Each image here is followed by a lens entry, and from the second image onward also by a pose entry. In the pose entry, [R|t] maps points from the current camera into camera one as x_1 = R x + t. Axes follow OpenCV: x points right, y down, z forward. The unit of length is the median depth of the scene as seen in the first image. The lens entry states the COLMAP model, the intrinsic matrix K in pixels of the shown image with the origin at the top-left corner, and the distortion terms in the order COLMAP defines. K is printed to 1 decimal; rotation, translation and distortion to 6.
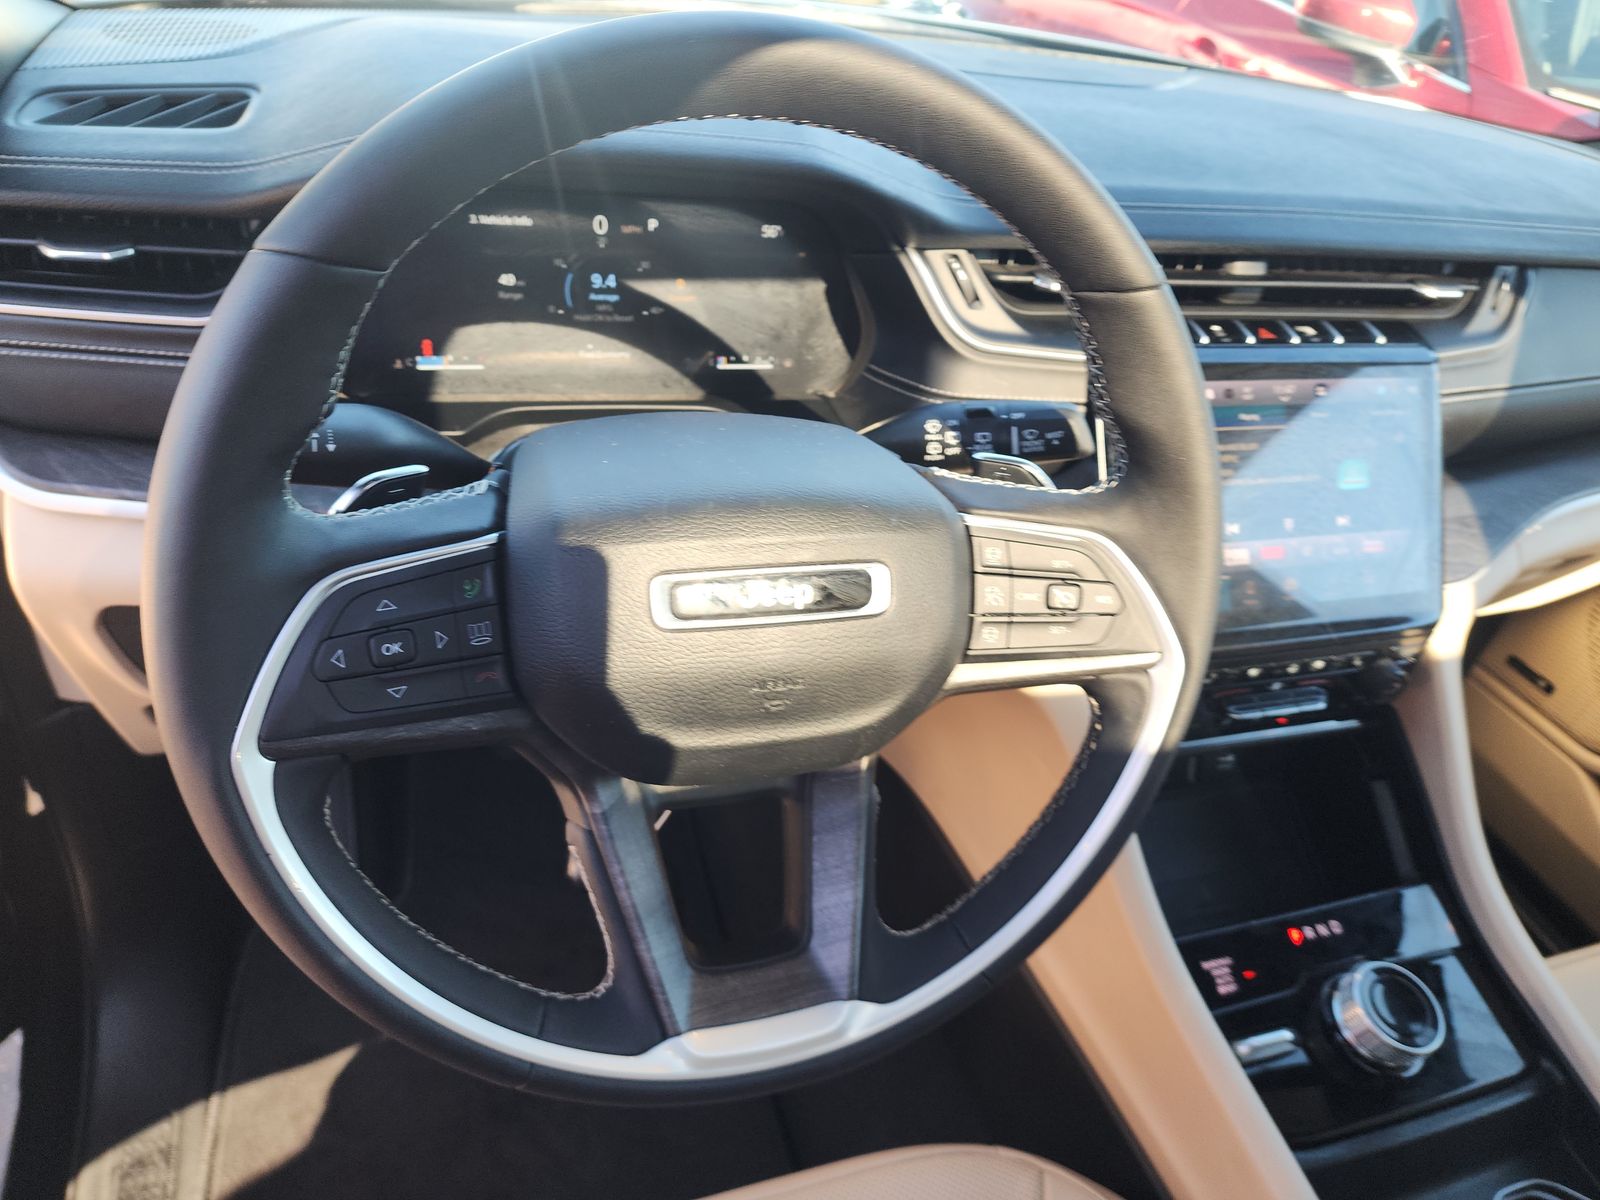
lens RADIAL K [[1071.4, 0, 794.8], [0, 1071.4, 607.9], [0, 0, 1]] dist [0.050940, -0.041697]
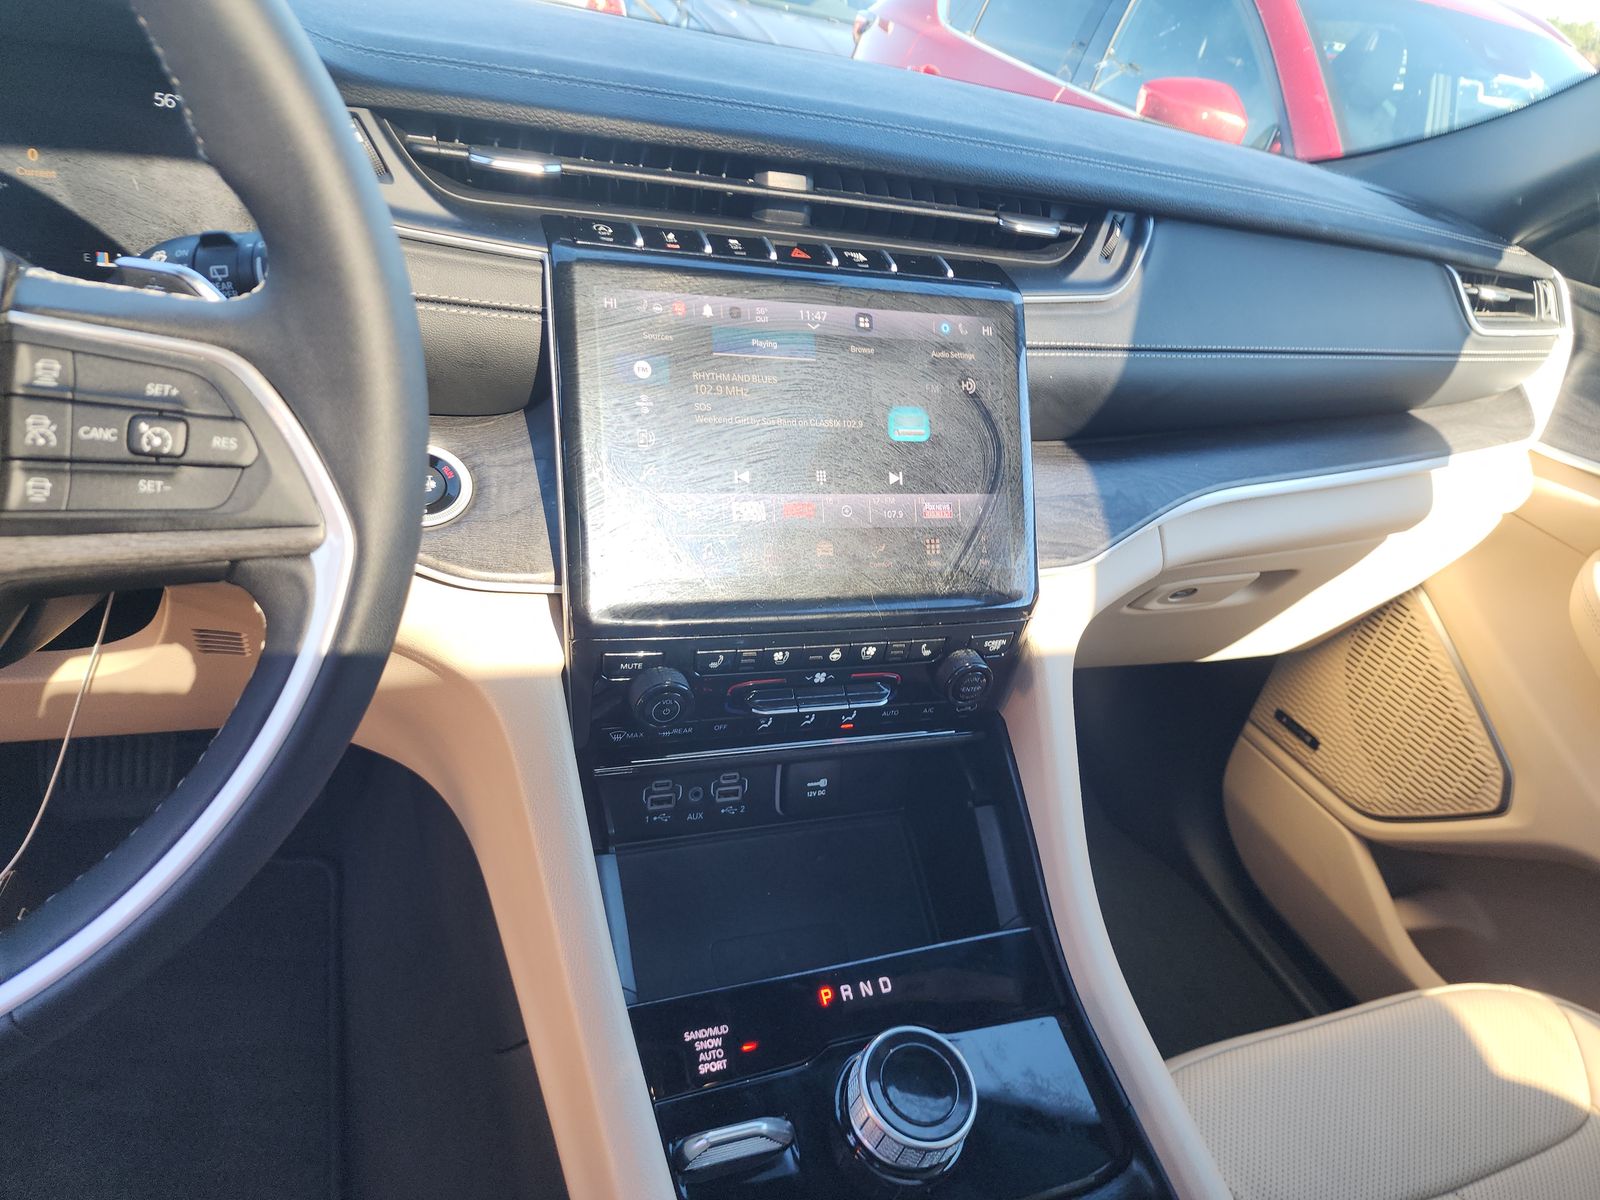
lens RADIAL K [[1071.4, 0, 792.6], [0, 1071.4, 606.0], [0, 0, 1]] dist [0.050940, -0.041697]
pose [[0.998924, 0.009057, 0.045489, 0.398639], [-0.004129, 0.994221, -0.107277, 0.107553], [-0.046198, 0.106974, 0.993188, 0.205249]]
